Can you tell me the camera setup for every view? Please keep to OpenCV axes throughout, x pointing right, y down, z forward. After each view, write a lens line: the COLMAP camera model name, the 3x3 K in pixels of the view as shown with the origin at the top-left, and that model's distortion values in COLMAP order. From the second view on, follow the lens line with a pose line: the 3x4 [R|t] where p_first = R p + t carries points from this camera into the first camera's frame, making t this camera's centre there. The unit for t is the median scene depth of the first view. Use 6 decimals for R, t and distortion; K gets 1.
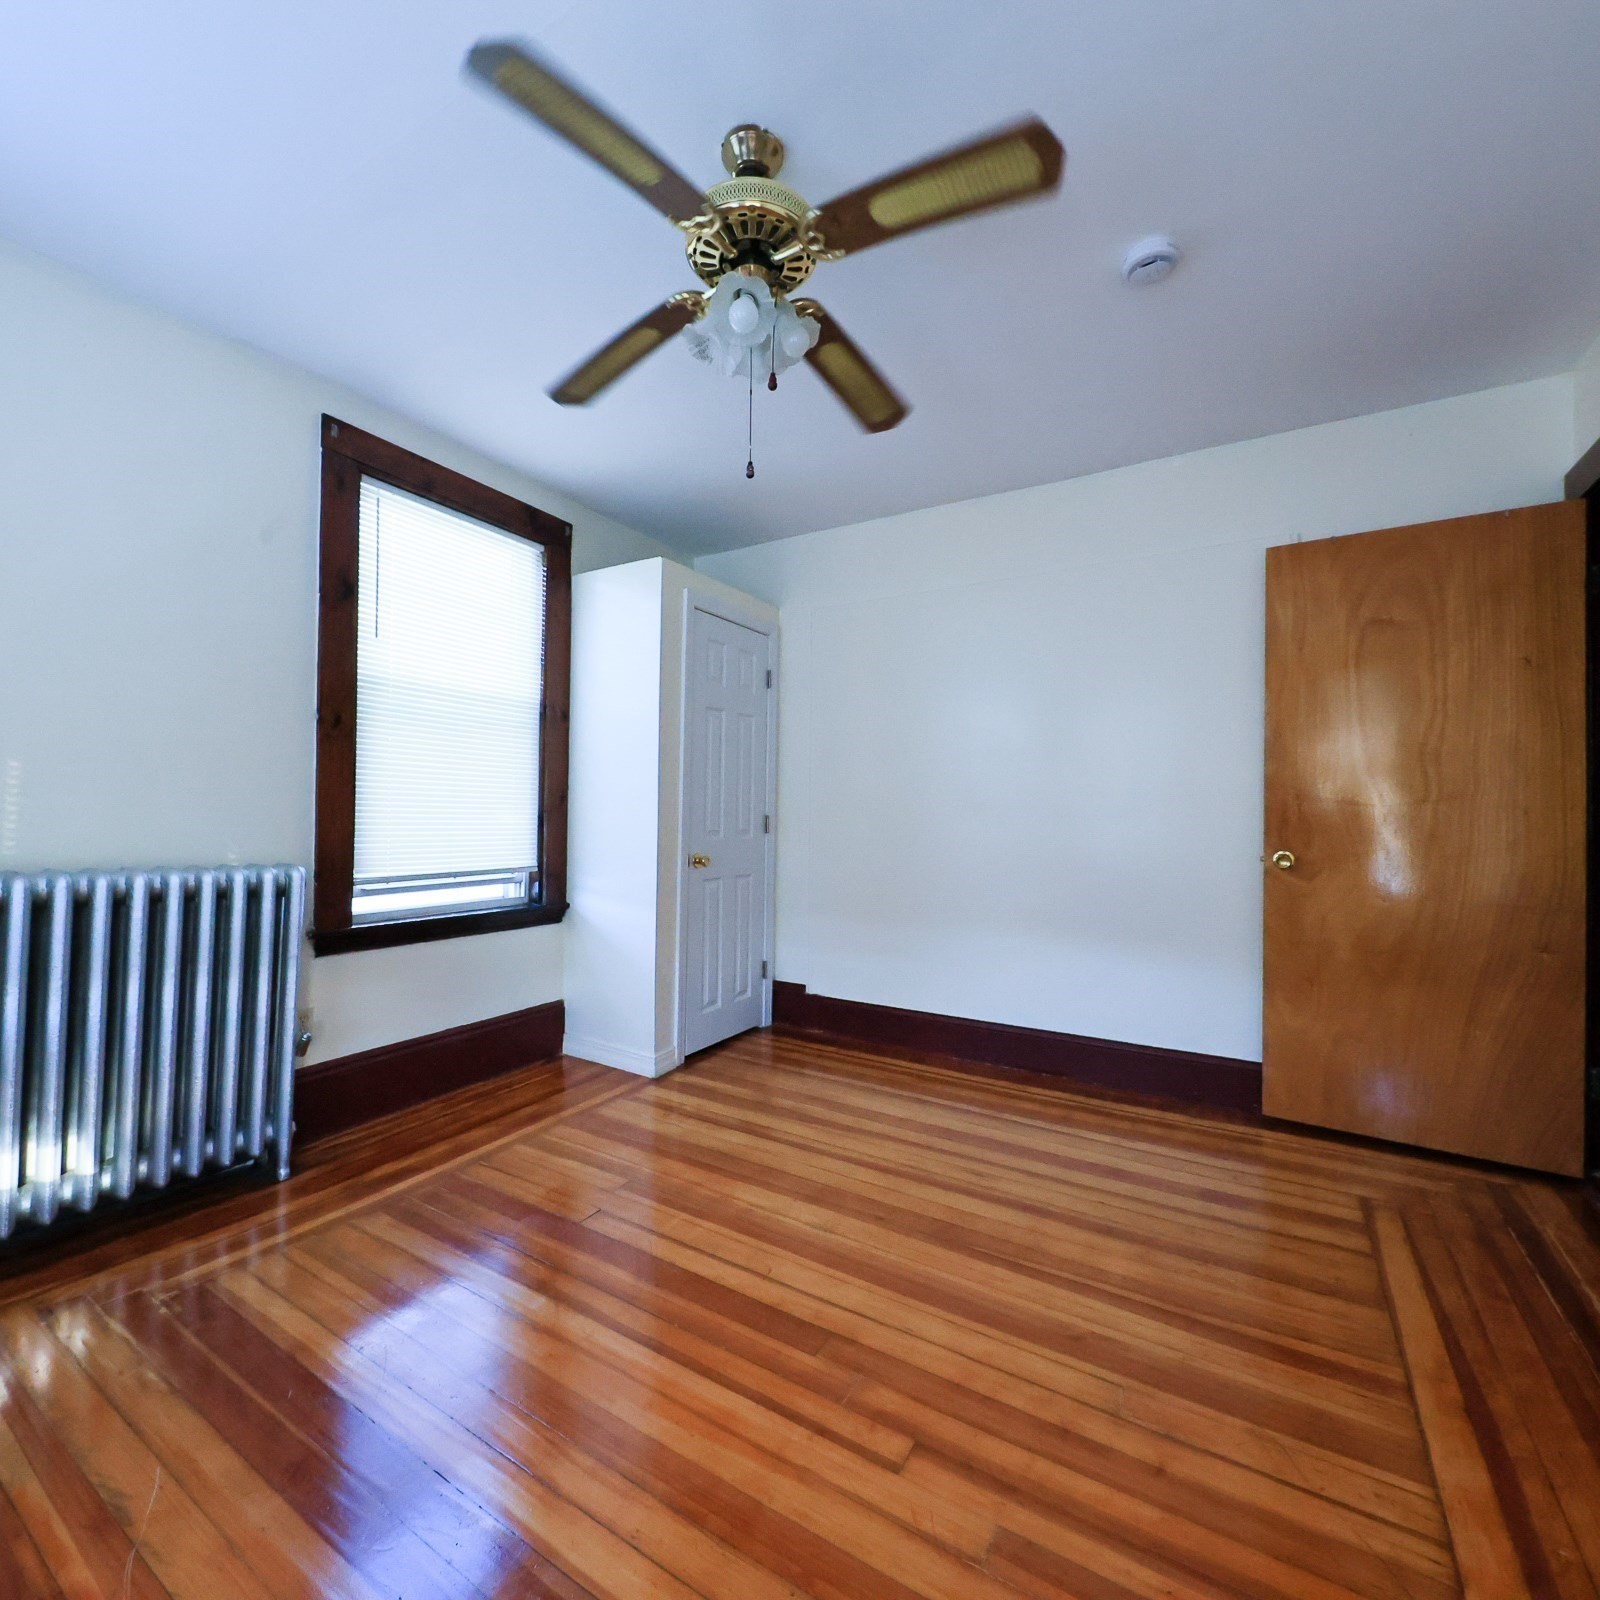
lens RADIAL K [[748.9, 0, 783.3], [0, 748.9, 807.8], [0, 0, 1]] dist [0.010871, -0.006776]
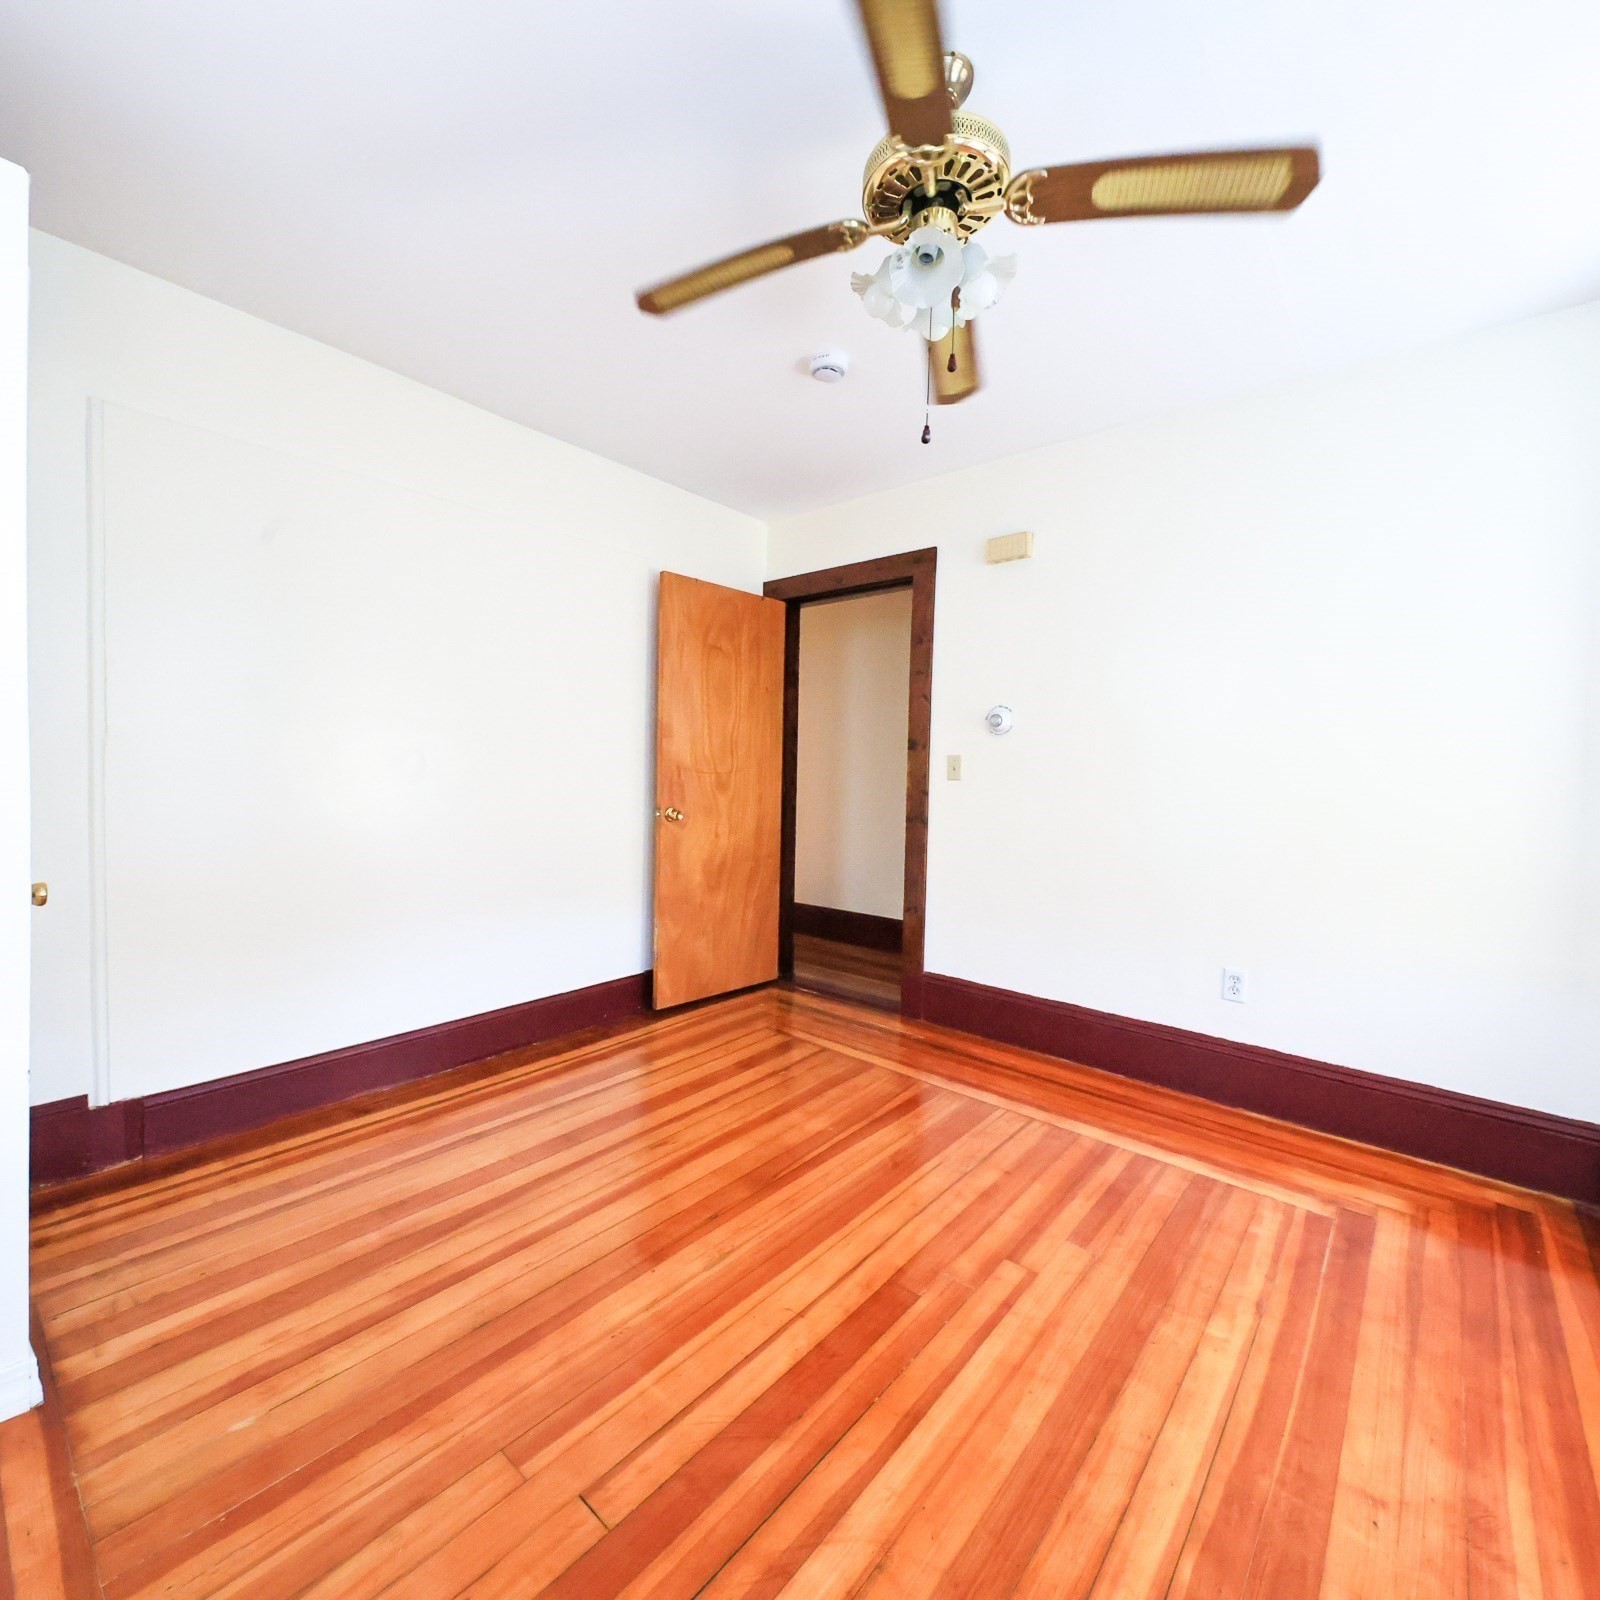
lens RADIAL K [[746.8, 0, 776.3], [0, 746.8, 819.6], [0, 0, 1]] dist [0.016214, -0.012530]
pose [[0.160414, -0.068484, 0.984671, -0.631765], [-0.024333, 0.997013, 0.073306, -0.022281], [-0.986750, -0.035719, 0.158268, 0.657287]]
